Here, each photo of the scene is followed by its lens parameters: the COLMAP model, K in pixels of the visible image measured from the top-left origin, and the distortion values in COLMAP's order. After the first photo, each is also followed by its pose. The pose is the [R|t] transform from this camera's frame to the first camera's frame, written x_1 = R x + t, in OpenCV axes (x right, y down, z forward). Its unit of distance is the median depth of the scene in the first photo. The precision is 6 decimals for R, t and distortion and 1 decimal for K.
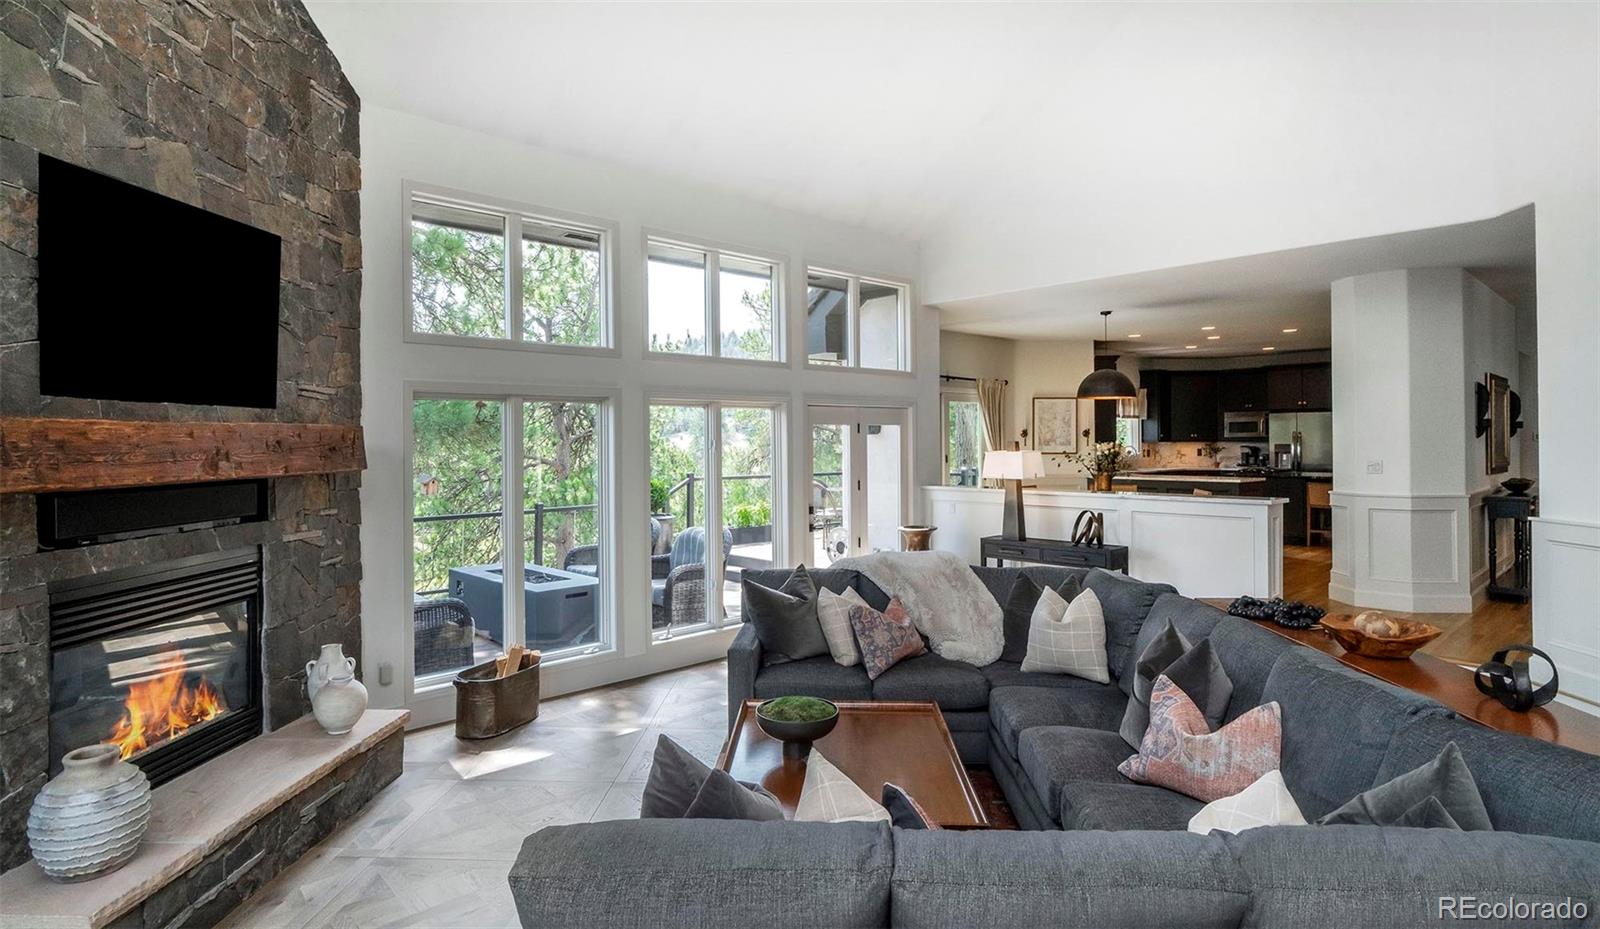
lens RADIAL K [[898.5, 0, 846.1], [0, 898.5, 432.3], [0, 0, 1]] dist [0.000609, 0.000956]
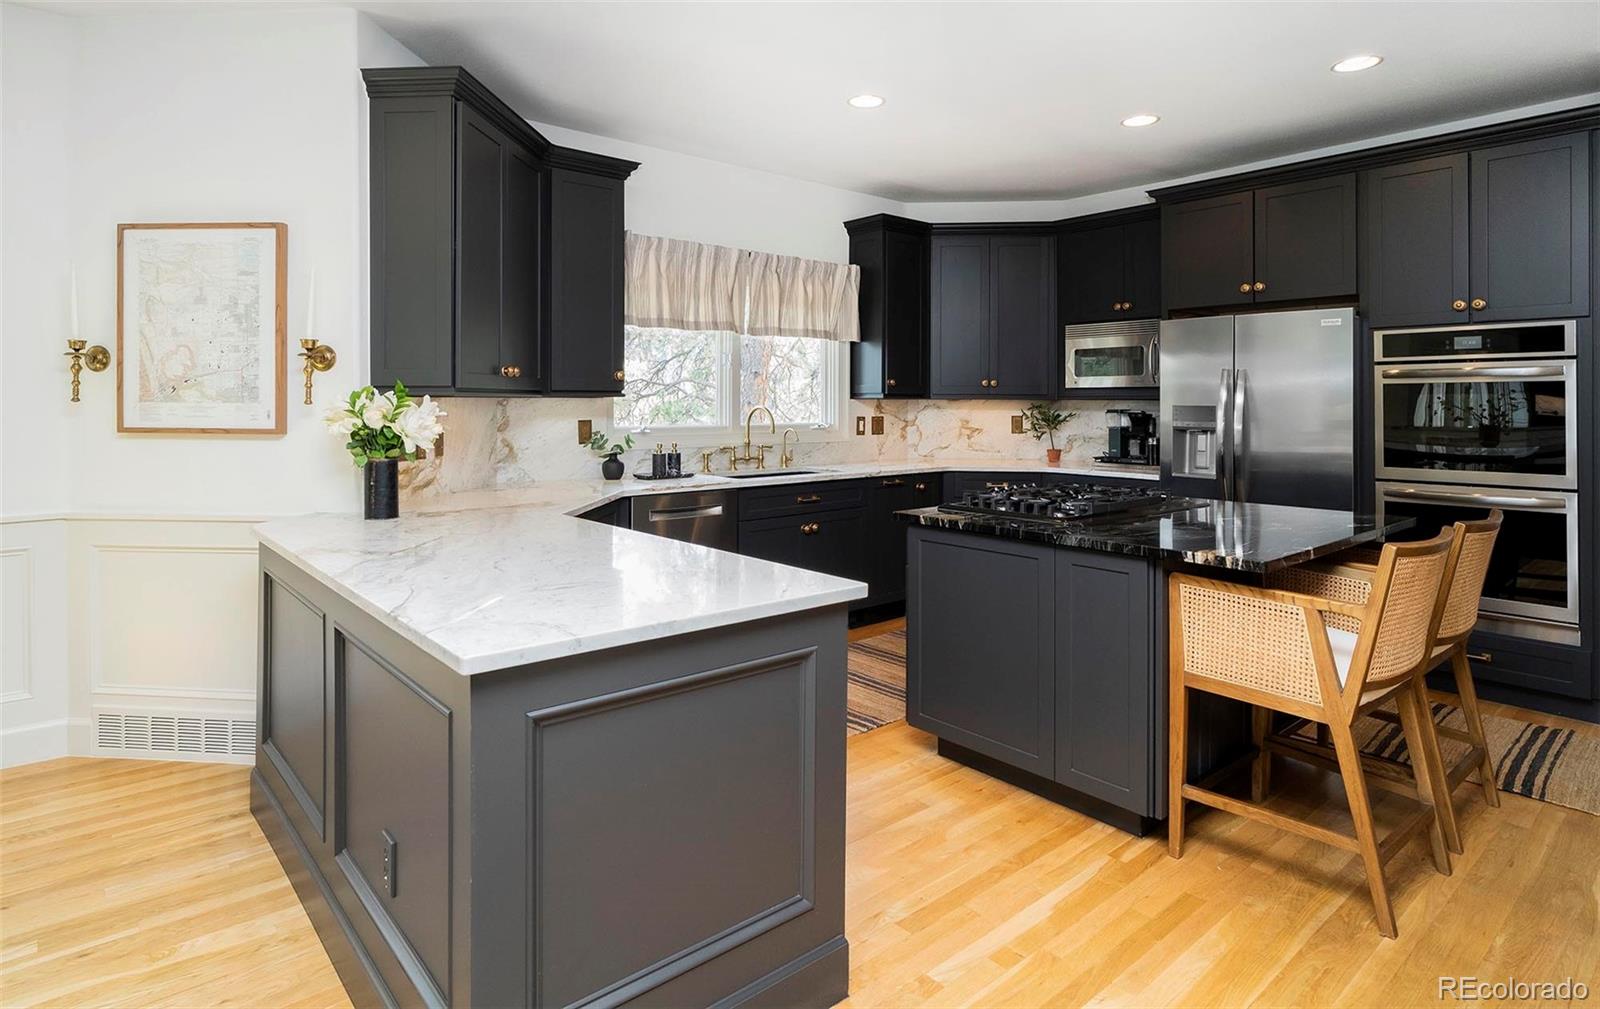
lens RADIAL K [[868.9, 0, 793.3], [0, 868.9, 388.2], [0, 0, 1]] dist [-0.001979, -0.001025]
pose [[0.991463, 0.004481, -0.130313, 0.376801], [-0.004878, 0.999984, -0.002729, 0.007838], [0.130298, 0.003342, 0.991469, 0.648187]]
